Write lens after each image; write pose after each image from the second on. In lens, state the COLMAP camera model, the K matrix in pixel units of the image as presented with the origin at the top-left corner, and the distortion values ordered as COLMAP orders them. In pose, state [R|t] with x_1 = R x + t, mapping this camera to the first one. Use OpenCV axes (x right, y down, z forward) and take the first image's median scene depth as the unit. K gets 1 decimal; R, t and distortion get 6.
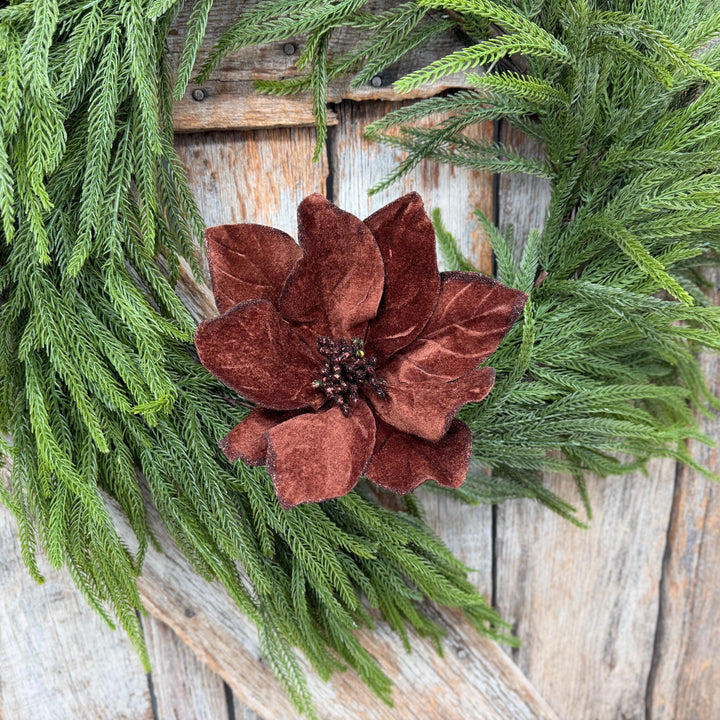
lens RADIAL K [[693.5, 0, 356.0], [0, 693.5, 360.6], [0, 0, 1]] dist [0.004102, -0.040440]
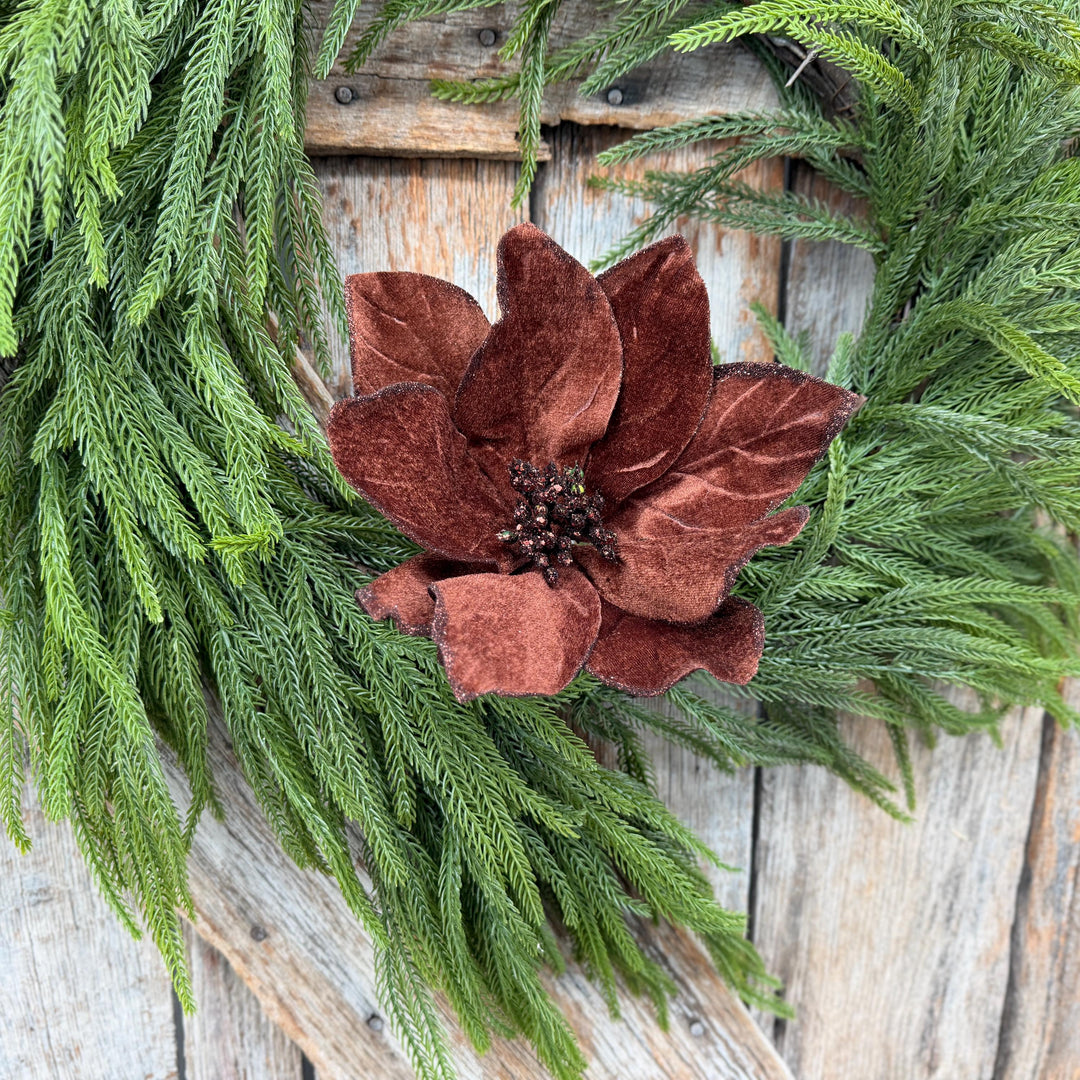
lens RADIAL K [[1043.8, 0, 526.9], [0, 1043.8, 539.2], [0, 0, 1]] dist [-0.007008, -0.024646]
pose [[0.998206, 0.054816, 0.024090, -0.053617], [-0.052108, 0.993475, -0.101453, 0.117616], [-0.029494, 0.100016, 0.994549, 0.058349]]
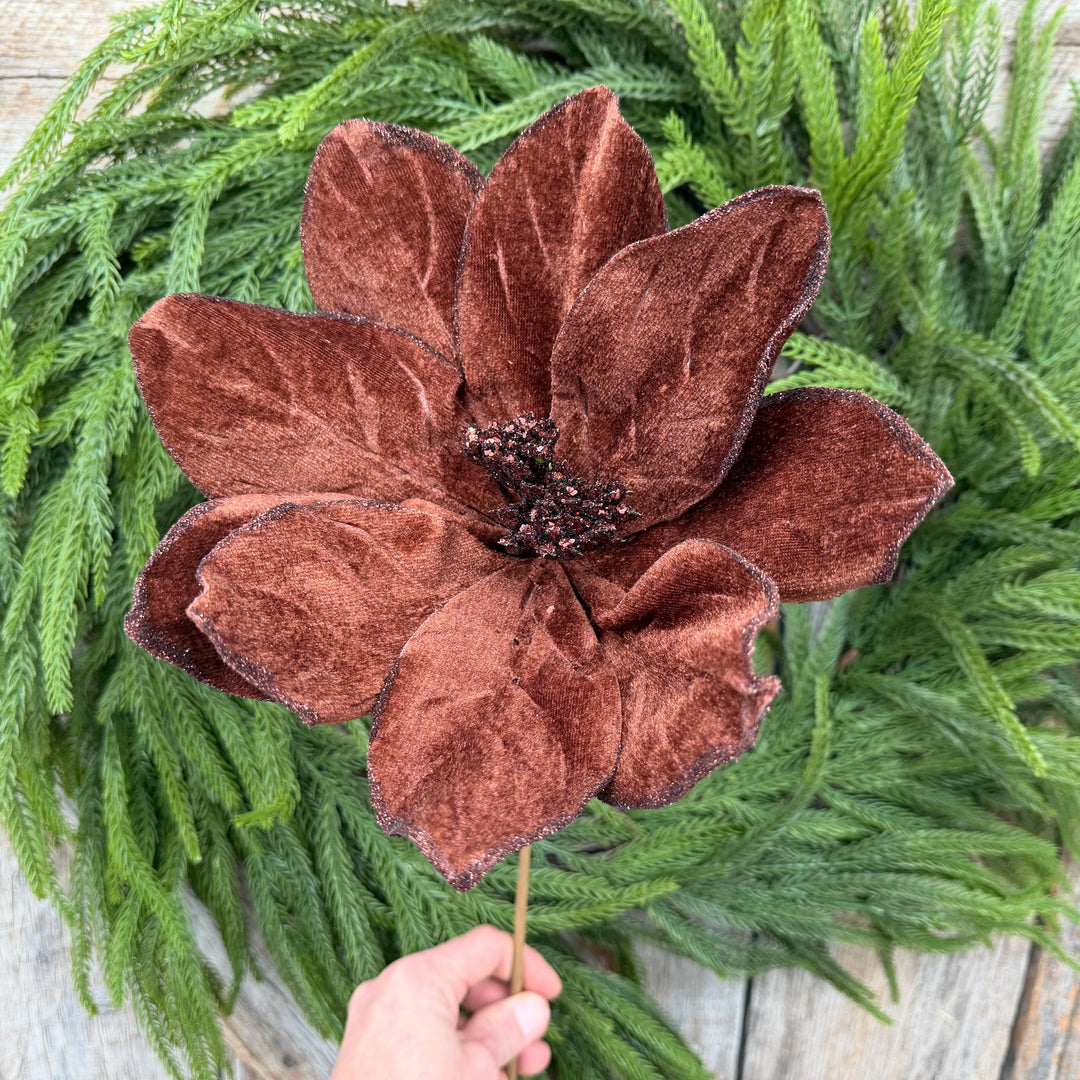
lens RADIAL K [[1051.9, 0, 528.7], [0, 1051.9, 526.7], [0, 0, 1]] dist [-0.017915, -0.020050]
pose [[0.991897, 0.098406, -0.080354, 0.025845], [-0.102374, 0.993642, -0.046848, -0.168255], [0.075233, 0.054694, 0.995665, -0.059460]]
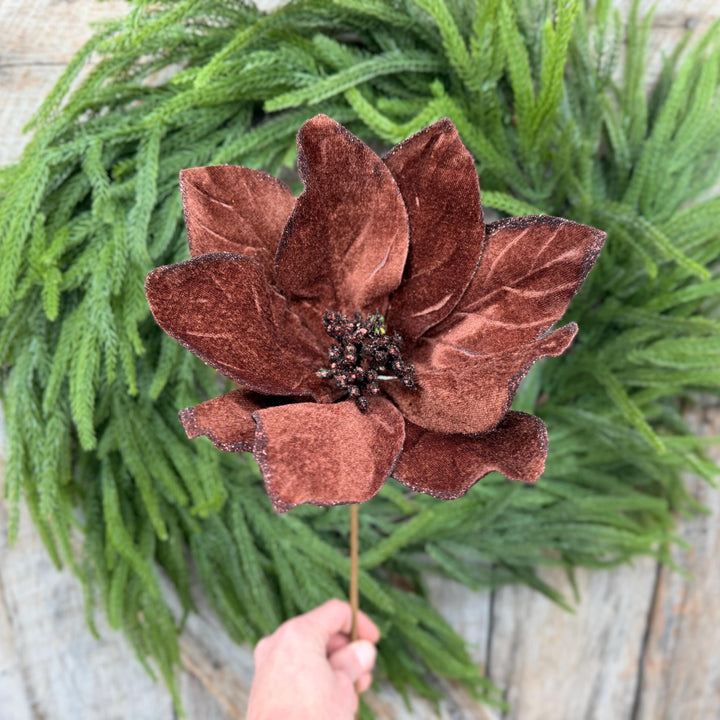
lens RADIAL K [[695.9, 0, 351.2], [0, 695.9, 359.5], [0, 0, 1]] dist [-0.007008, -0.024646]
pose [[0.998268, 0.055191, -0.020376, -0.030211], [-0.055632, 0.998215, -0.021737, -0.143444], [0.019140, 0.022833, 0.999556, -0.163505]]
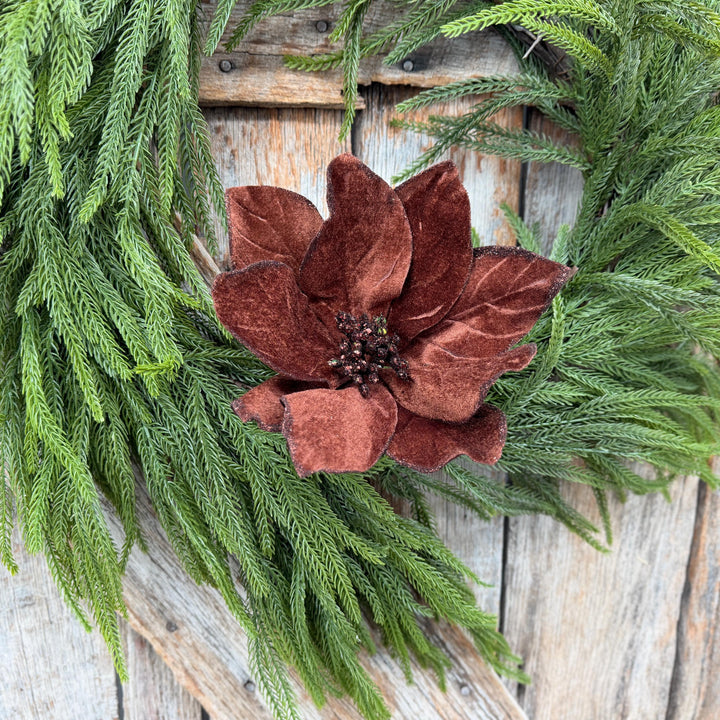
lens RADIAL K [[695.9, 0, 351.2], [0, 695.9, 359.5], [0, 0, 1]] dist [-0.007008, -0.024646]
pose [[0.998501, 0.052763, 0.014584, -0.042092], [-0.051129, 0.994080, -0.095868, 0.105418], [-0.019556, 0.094978, 0.995287, 0.063808]]
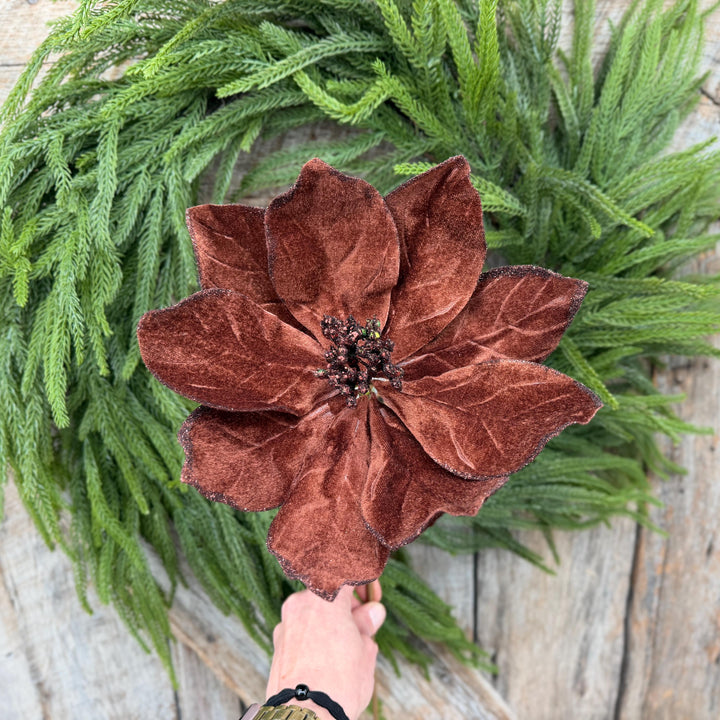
lens RADIAL K [[693.9, 0, 348.6], [0, 693.9, 357.1], [0, 0, 1]] dist [-0.006583, -0.025568]
pose [[0.999113, 0.010949, -0.040660, 0.041417], [-0.011412, 0.999872, -0.011170, -0.119746], [0.040533, 0.011624, 0.999111, -0.196005]]
